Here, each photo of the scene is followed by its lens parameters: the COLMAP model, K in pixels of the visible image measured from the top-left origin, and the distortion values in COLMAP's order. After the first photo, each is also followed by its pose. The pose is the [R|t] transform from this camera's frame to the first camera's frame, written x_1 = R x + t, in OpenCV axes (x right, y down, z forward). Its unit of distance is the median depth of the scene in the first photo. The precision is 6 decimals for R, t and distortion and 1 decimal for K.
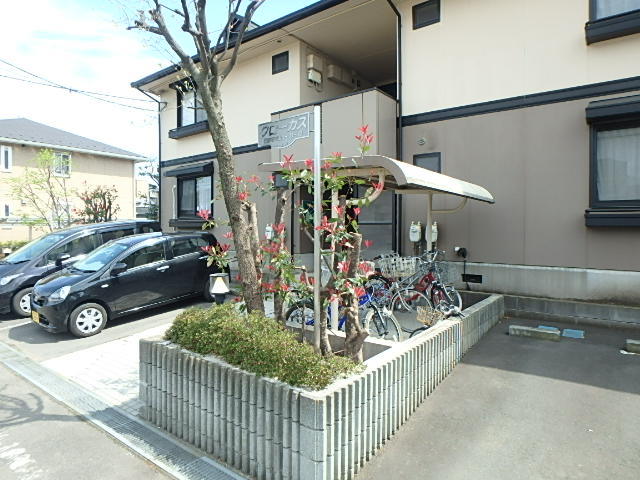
lens RADIAL K [[394.9, 0, 320.0], [0, 394.9, 240.0], [0, 0, 1]] dist [-0.050199, 0.027911]
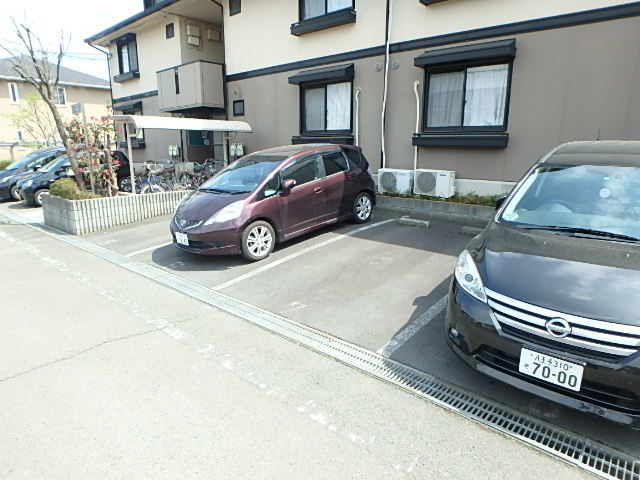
lens RADIAL K [[394.9, 0, 320.0], [0, 394.9, 240.0], [0, 0, 1]] dist [-0.050199, 0.027911]
pose [[0.997645, 0.014541, -0.067037, 0.818488], [-0.001123, 0.980607, 0.195980, 0.029934], [0.068586, -0.195443, 0.978314, -0.751788]]
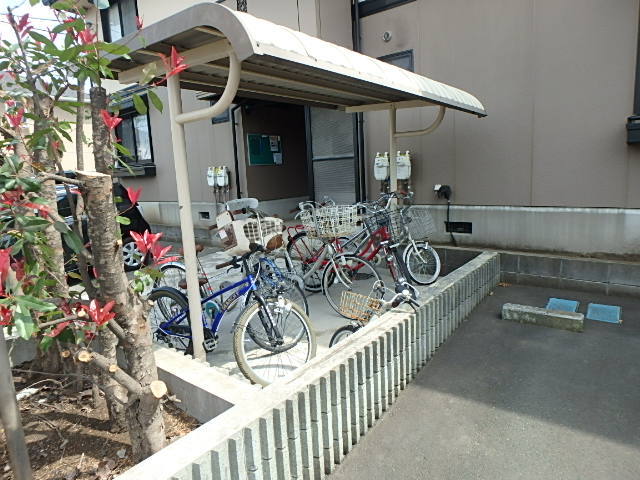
lens RADIAL K [[394.9, 0, 320.0], [0, 394.9, 240.0], [0, 0, 1]] dist [-0.050199, 0.027911]
pose [[0.998191, -0.050452, -0.032714, 0.163885], [0.054623, 0.988279, 0.142552, 0.003703], [0.025138, -0.144081, 0.989247, 0.288047]]
